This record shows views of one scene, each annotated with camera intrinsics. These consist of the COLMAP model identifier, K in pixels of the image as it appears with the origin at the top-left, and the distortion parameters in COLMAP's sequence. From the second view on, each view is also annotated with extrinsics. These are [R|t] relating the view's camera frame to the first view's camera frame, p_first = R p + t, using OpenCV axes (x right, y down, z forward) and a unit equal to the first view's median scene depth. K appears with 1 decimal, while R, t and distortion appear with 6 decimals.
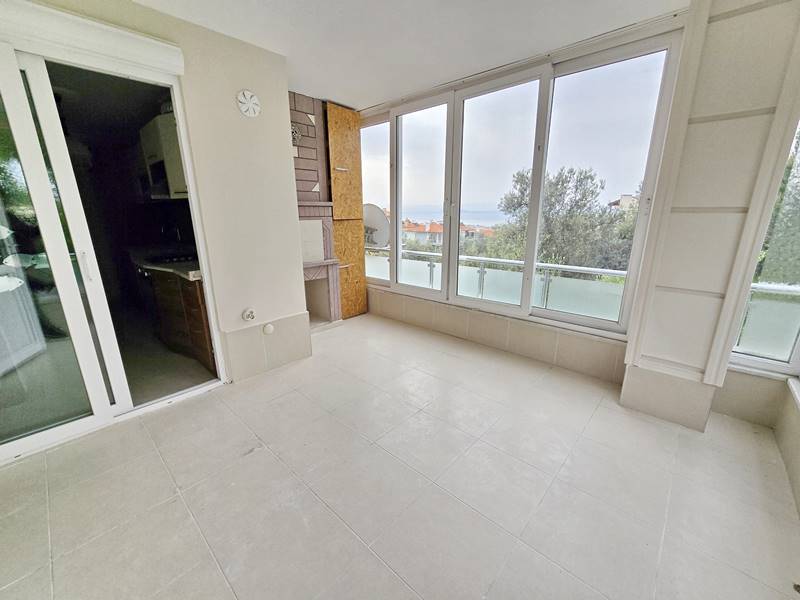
lens RADIAL K [[329.0, 0, 397.8], [0, 329.0, 305.1], [0, 0, 1]] dist [-0.007499, 0.003157]
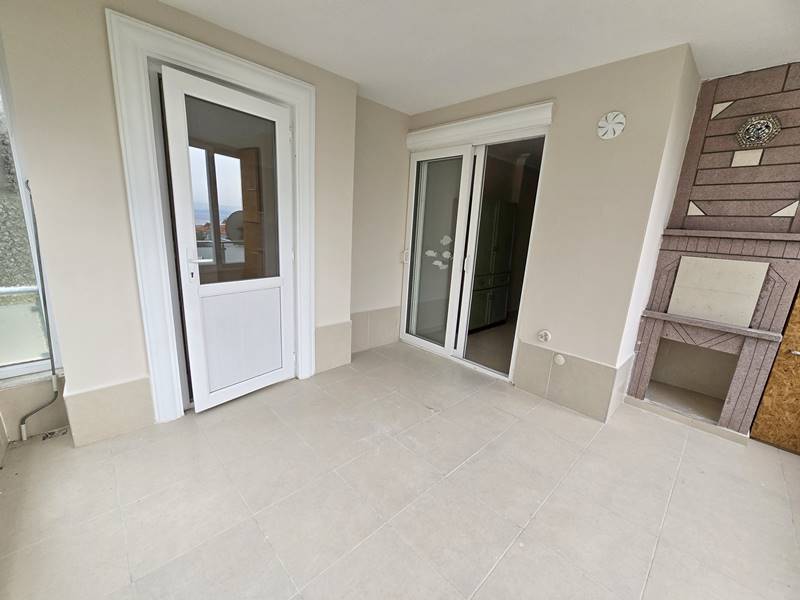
lens RADIAL K [[329.0, 0, 397.8], [0, 329.0, 305.1], [0, 0, 1]] dist [-0.007499, 0.003157]
pose [[-0.059259, 0.232738, -0.970732, 0.404966], [-0.324972, 0.914972, 0.239207, -0.114532], [0.943865, 0.329636, 0.021413, 0.383843]]
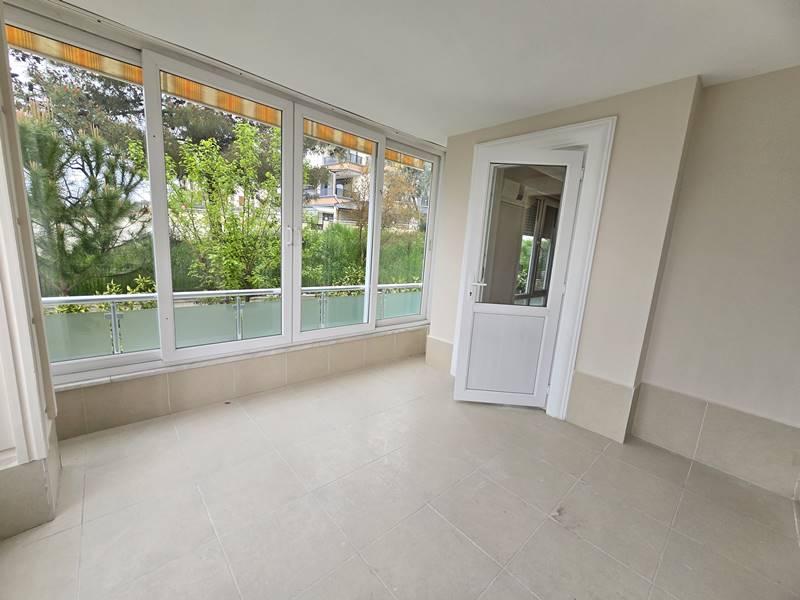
lens RADIAL K [[329.0, 0, 397.8], [0, 329.0, 305.1], [0, 0, 1]] dist [-0.007499, 0.003157]
pose [[-0.993955, -0.075302, 0.079899, -0.018387], [-0.033262, 0.900063, 0.434489, -0.245005], [-0.104633, 0.429205, -0.897126, 0.875983]]
